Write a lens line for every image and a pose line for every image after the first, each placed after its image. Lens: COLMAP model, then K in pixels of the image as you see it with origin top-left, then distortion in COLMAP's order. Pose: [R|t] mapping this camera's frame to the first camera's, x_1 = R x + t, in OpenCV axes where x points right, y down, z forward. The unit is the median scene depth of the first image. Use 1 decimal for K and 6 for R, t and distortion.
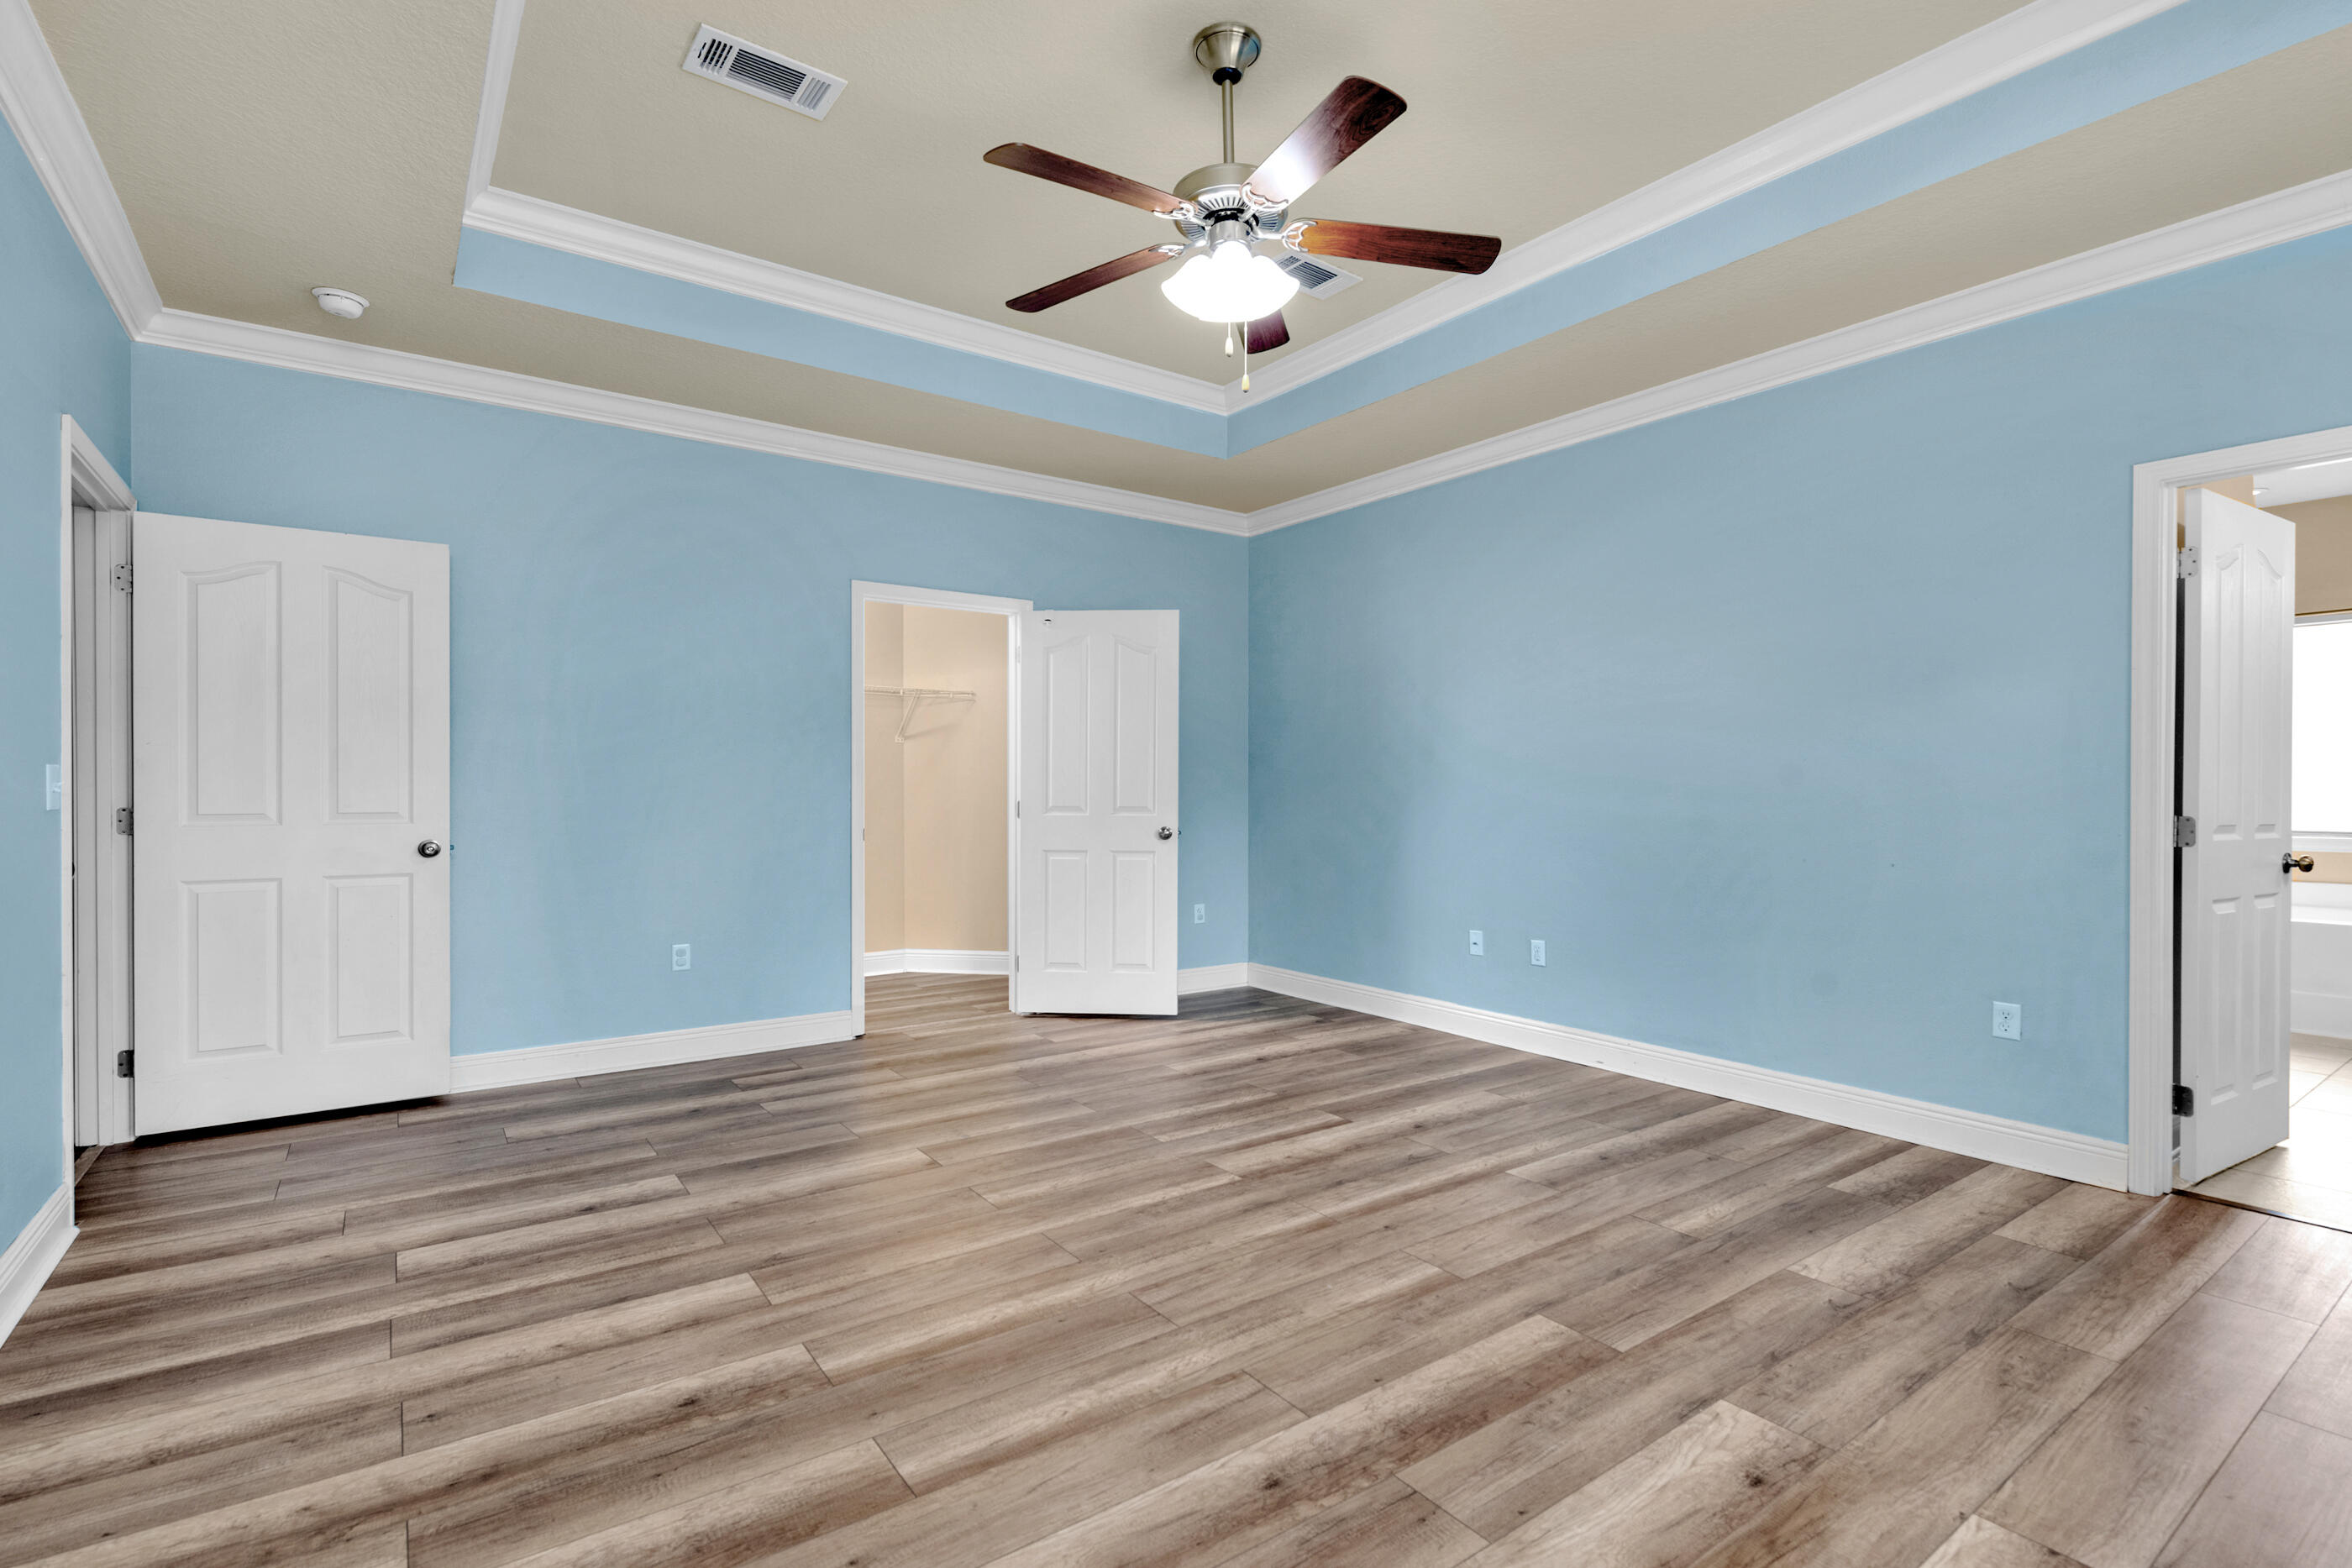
lens RADIAL K [[1069.3, 0, 1185.0], [0, 1069.3, 787.3], [0, 0, 1]] dist [0.015478, -0.009016]
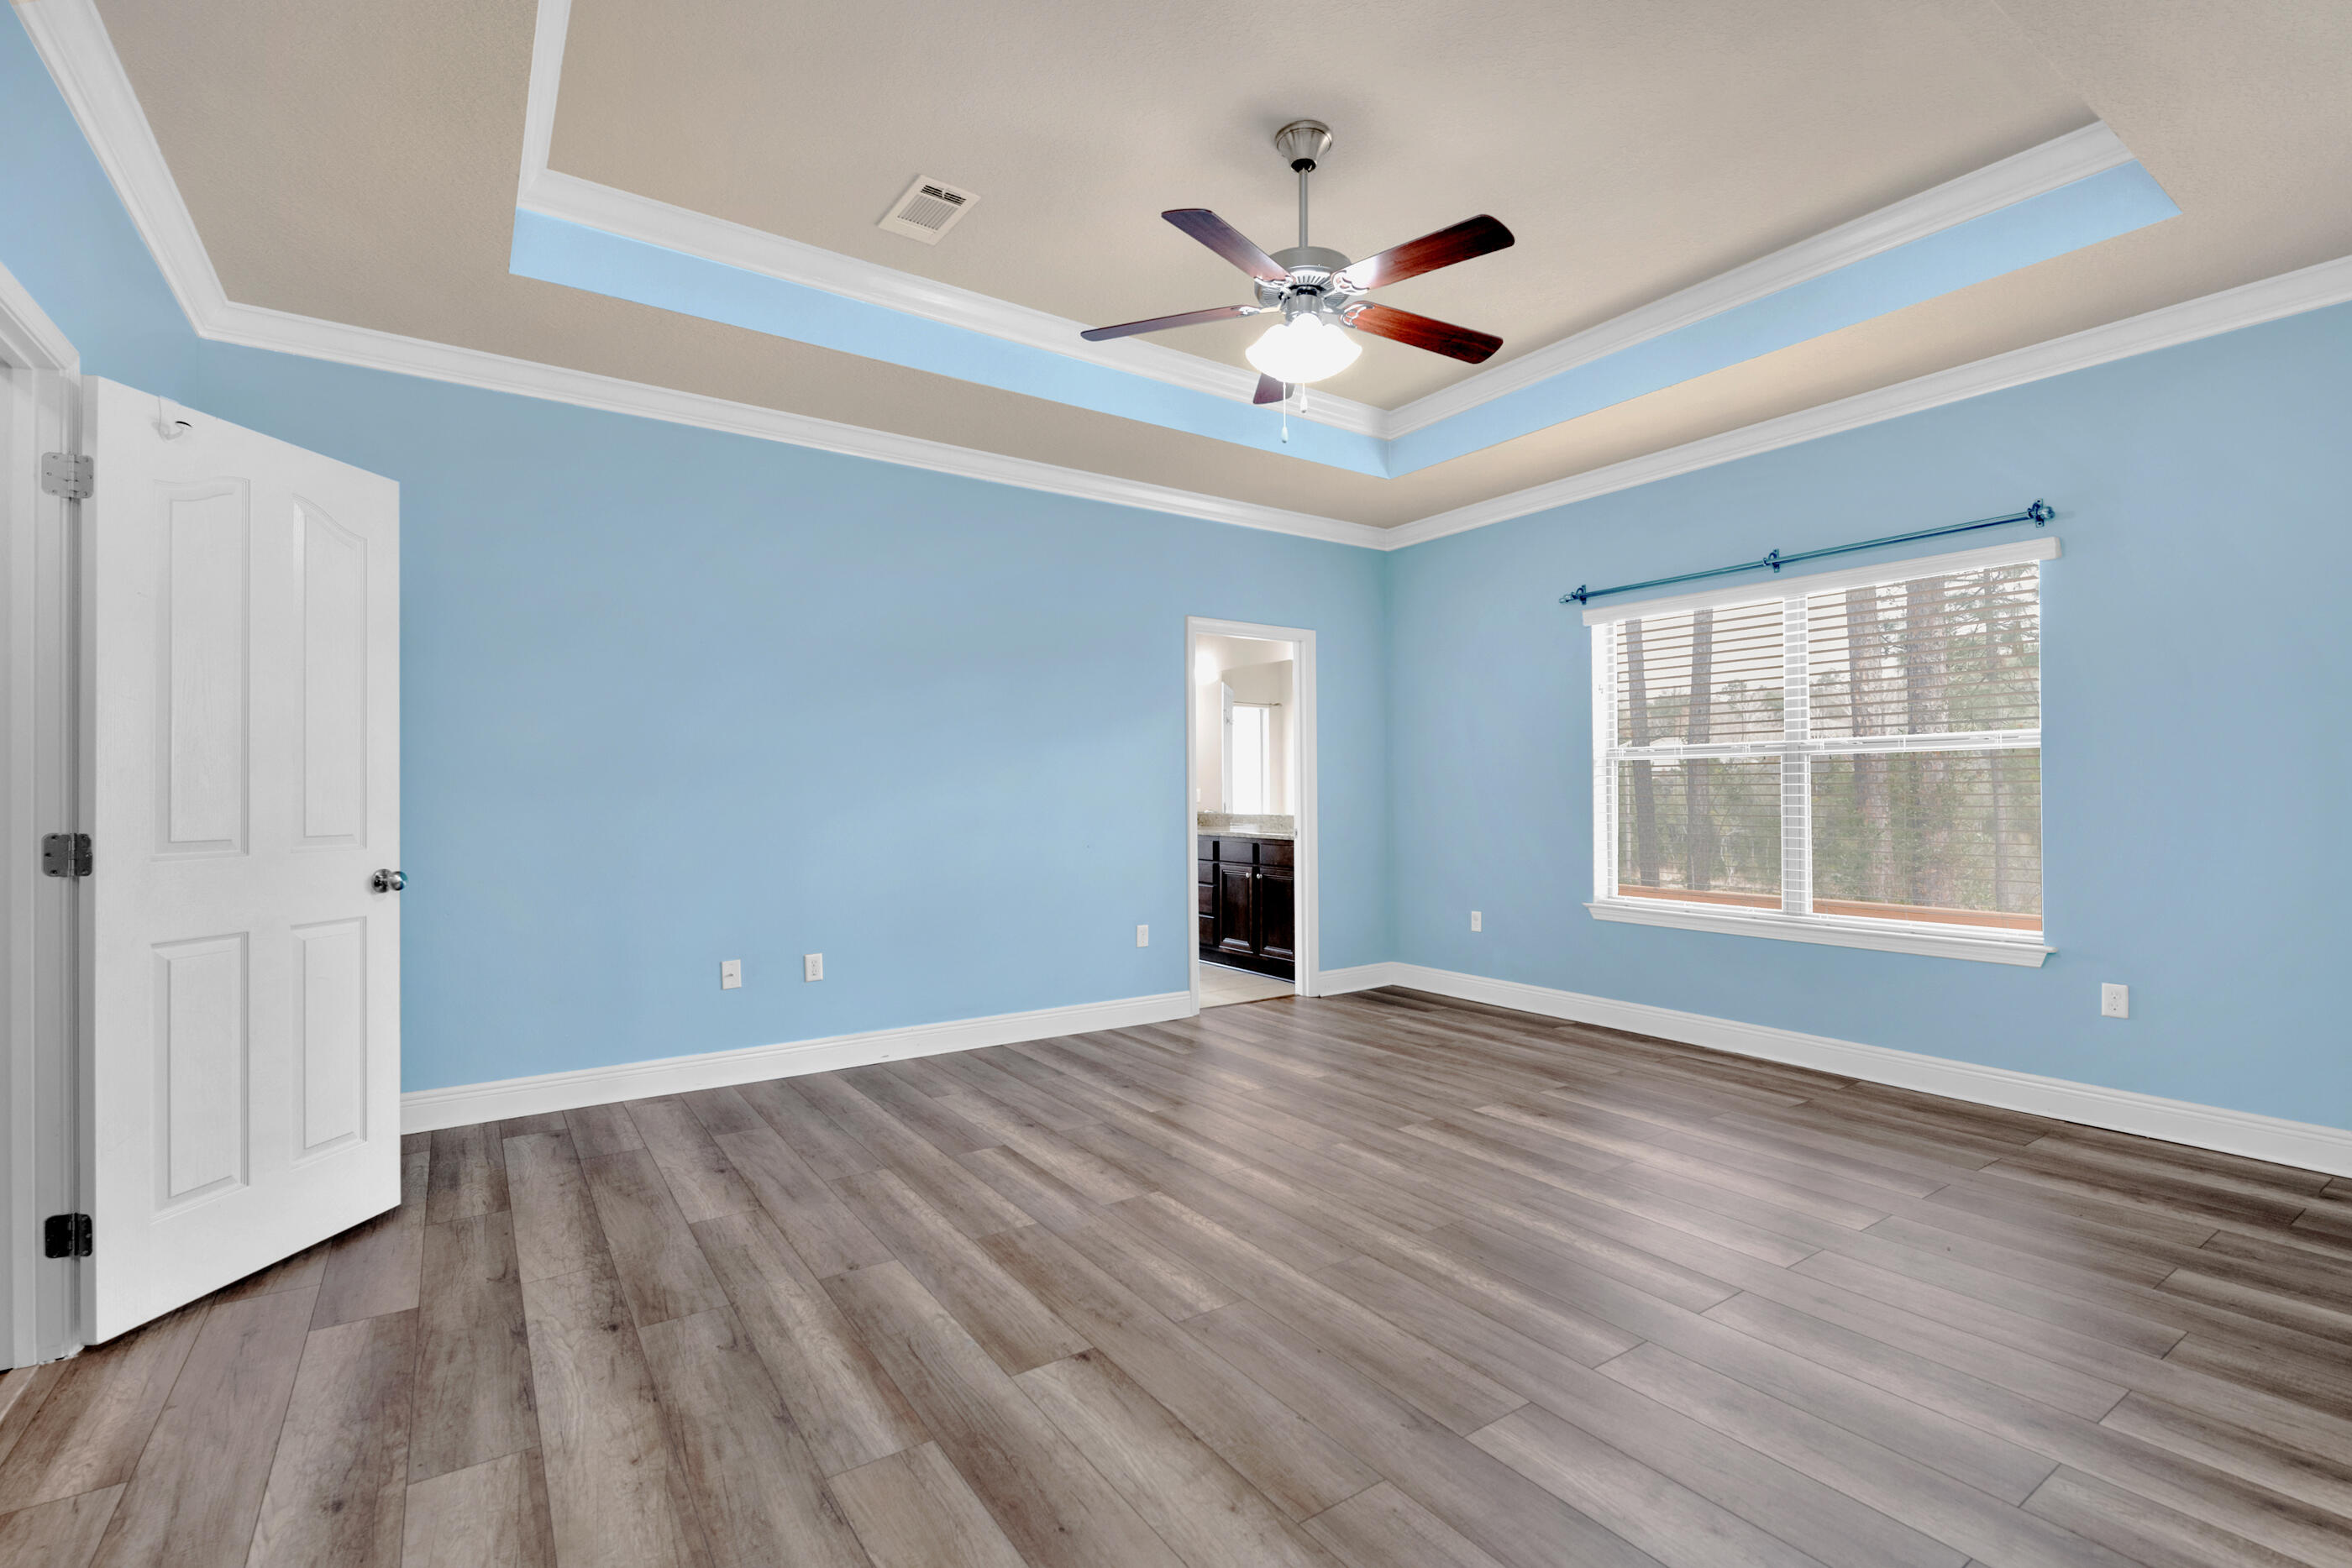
lens RADIAL K [[1069.3, 0, 1185.0], [0, 1069.3, 787.3], [0, 0, 1]] dist [0.015478, -0.009016]
pose [[0.014834, 0.004332, 0.999881, -0.895824], [-0.004014, 0.999983, -0.004273, -0.012432], [-0.999882, -0.003950, 0.014851, 0.895003]]
